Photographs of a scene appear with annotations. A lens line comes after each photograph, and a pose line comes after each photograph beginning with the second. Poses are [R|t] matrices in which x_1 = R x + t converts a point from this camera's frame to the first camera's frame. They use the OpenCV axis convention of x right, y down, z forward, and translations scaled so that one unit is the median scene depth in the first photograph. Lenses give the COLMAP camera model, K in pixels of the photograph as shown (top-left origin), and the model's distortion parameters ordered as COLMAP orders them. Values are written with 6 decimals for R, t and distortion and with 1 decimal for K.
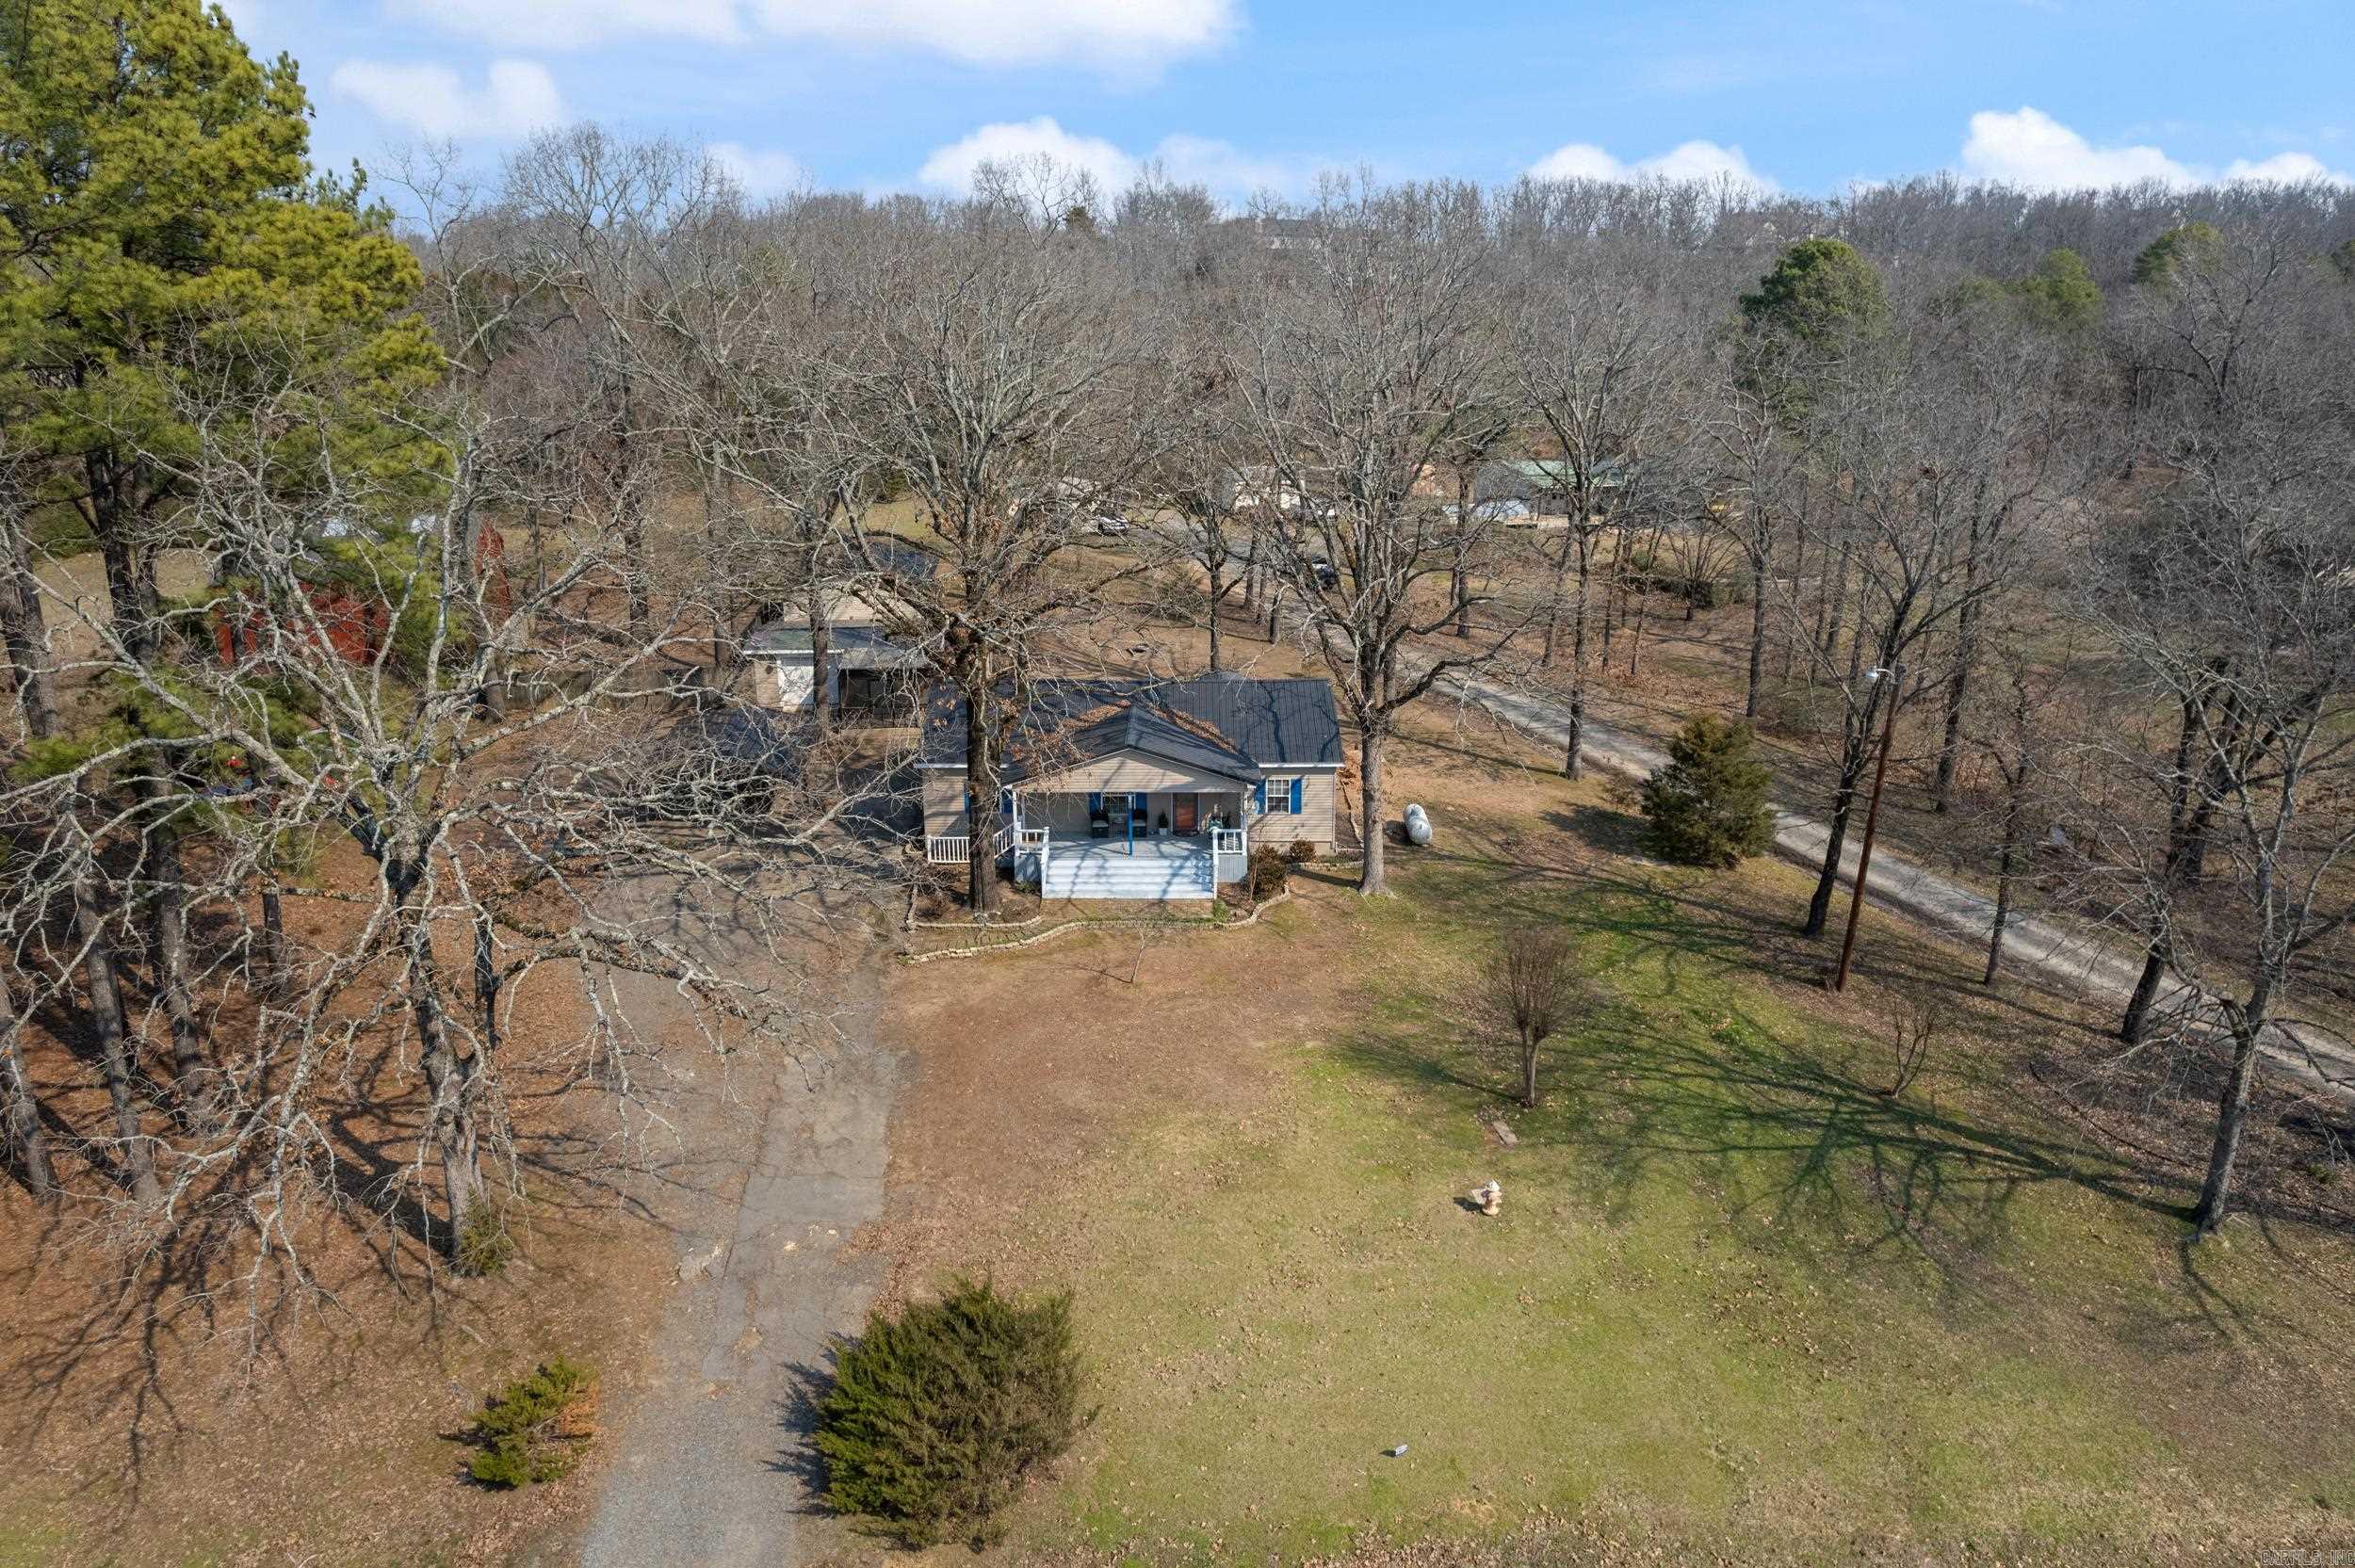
lens RADIAL K [[1512.8, 0, 1190.2], [0, 1512.8, 776.4], [0, 0, 1]] dist [-0.086344, 0.079765]
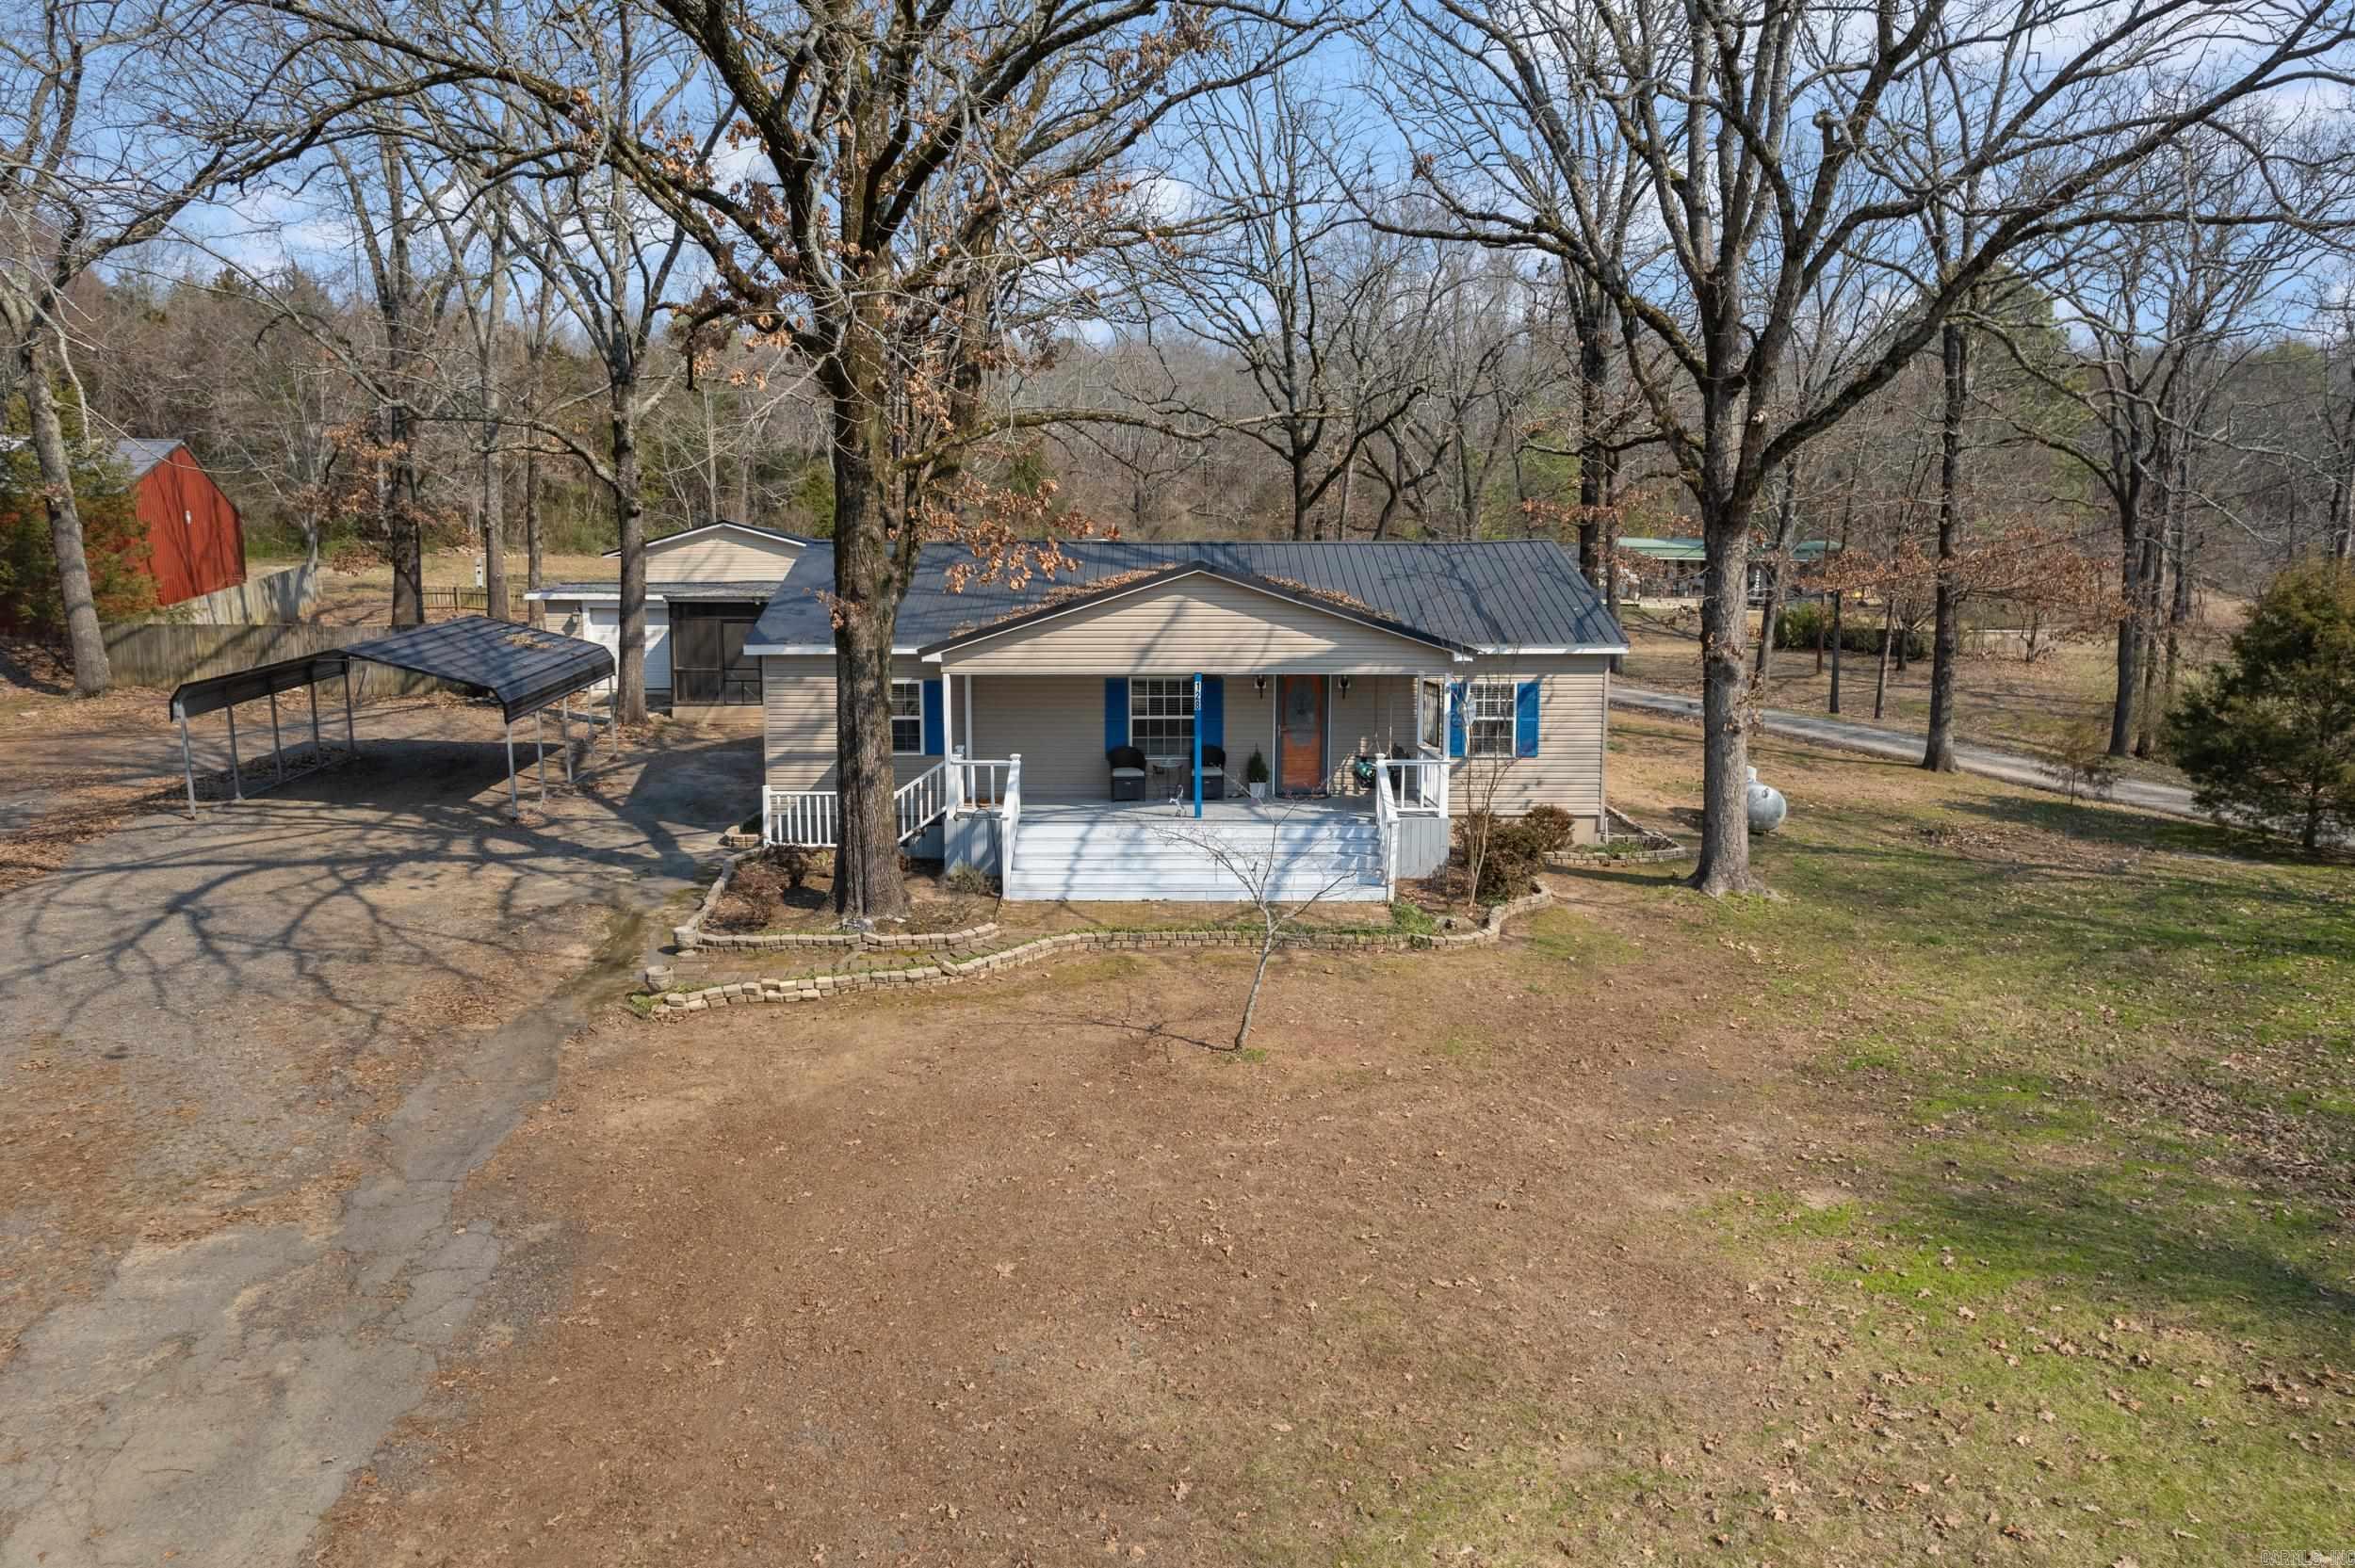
lens RADIAL K [[1512.8, 0, 1190.2], [0, 1512.8, 776.4], [0, 0, 1]] dist [-0.086344, 0.079765]
pose [[0.999889, 0.002005, 0.014773, -0.048780], [0.000288, 0.988136, -0.153581, 0.111605], [-0.014905, 0.153568, 0.988026, 0.548692]]
